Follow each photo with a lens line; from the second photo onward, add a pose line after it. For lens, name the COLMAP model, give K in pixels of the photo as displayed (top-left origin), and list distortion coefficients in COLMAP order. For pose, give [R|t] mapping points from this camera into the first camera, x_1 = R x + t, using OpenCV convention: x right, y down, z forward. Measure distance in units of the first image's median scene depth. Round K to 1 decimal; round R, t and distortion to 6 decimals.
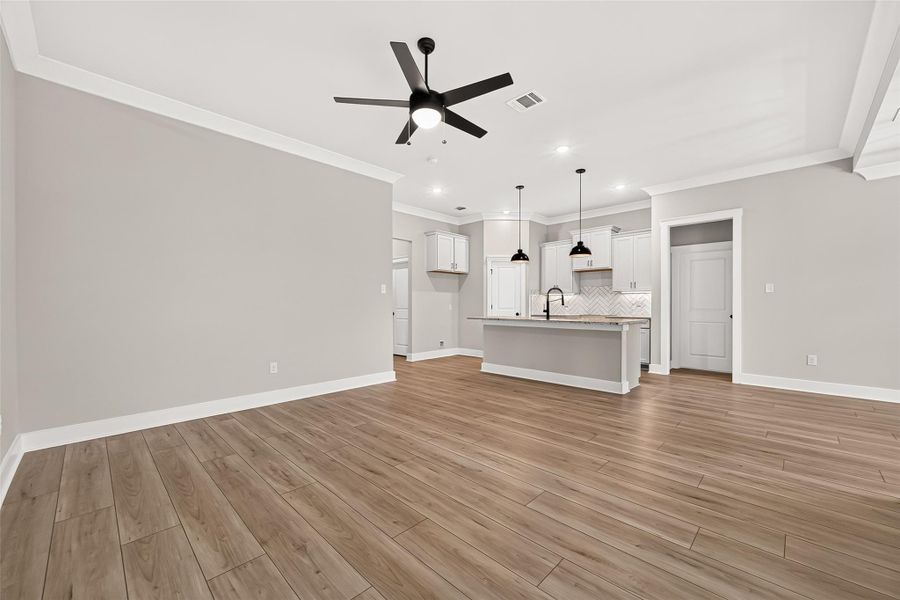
lens RADIAL K [[360.3, 0, 458.0], [0, 360.3, 301.2], [0, 0, 1]] dist [0.008835, -0.000006]
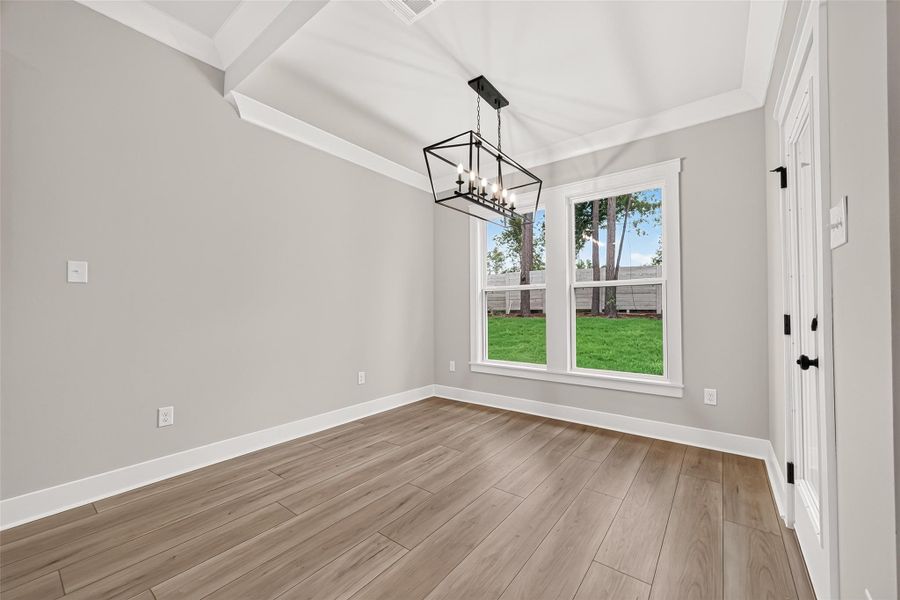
lens RADIAL K [[351.0, 0, 447.3], [0, 351.0, 306.9], [0, 0, 1]] dist [0.002090, -0.000027]
pose [[-0.101228, 0.004387, 0.994854, 0.515865], [-0.000504, 0.999990, -0.004461, 0.005694], [-0.994863, -0.000953, -0.101225, 0.776289]]
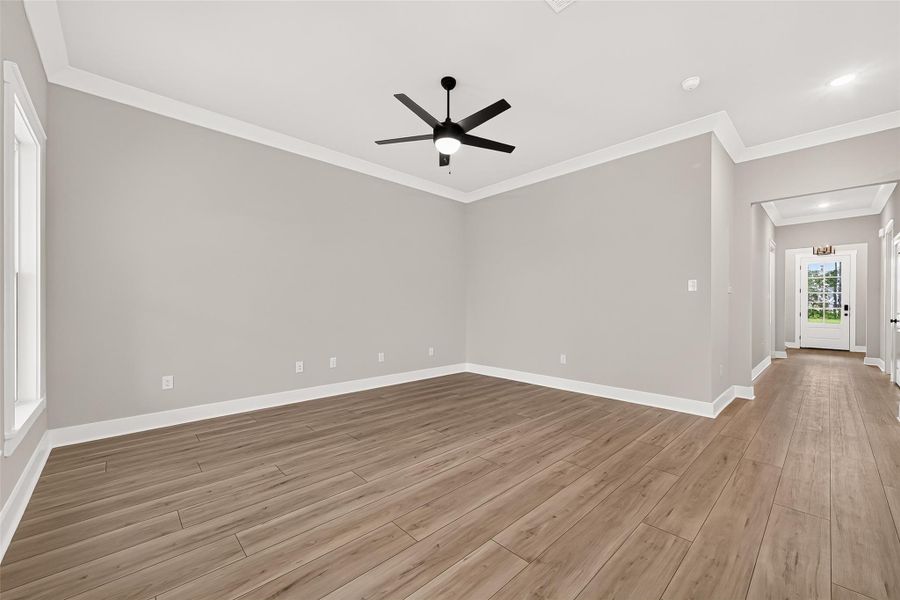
lens RADIAL K [[352.4, 0, 455.0], [0, 352.4, 305.7], [0, 0, 1]] dist [0.006322, -0.000112]
pose [[-0.043339, 0.002441, -0.999057, 0.722965], [0.006298, 0.999978, 0.002170, 0.000114], [0.999041, -0.006198, -0.043353, 0.740396]]
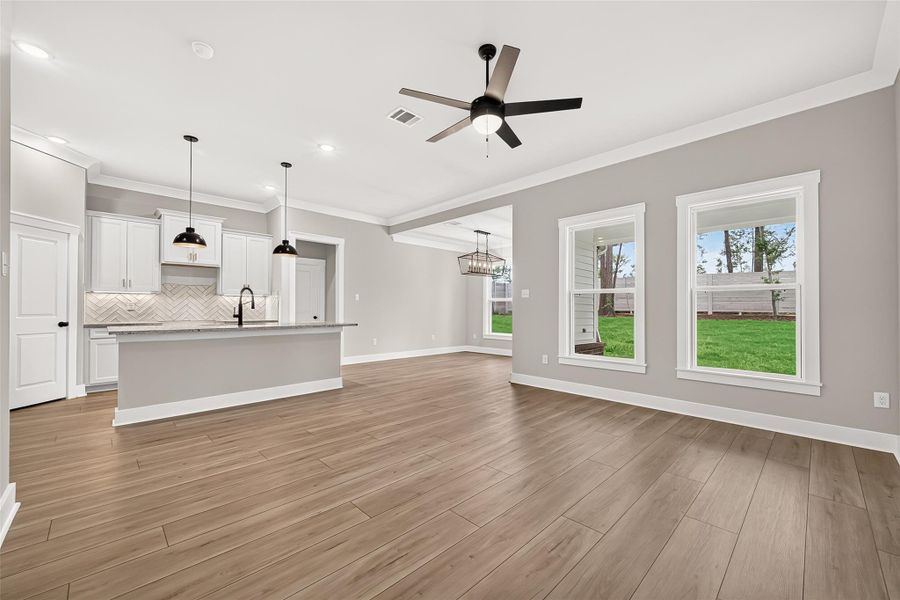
lens RADIAL K [[351.0, 0, 447.3], [0, 351.0, 306.9], [0, 0, 1]] dist [0.002090, -0.000027]
pose [[0.032617, 0.007543, 0.999439, -0.728600], [-0.009289, 0.999931, -0.007244, 0.012472], [-0.999425, -0.009047, 0.032685, 0.743129]]
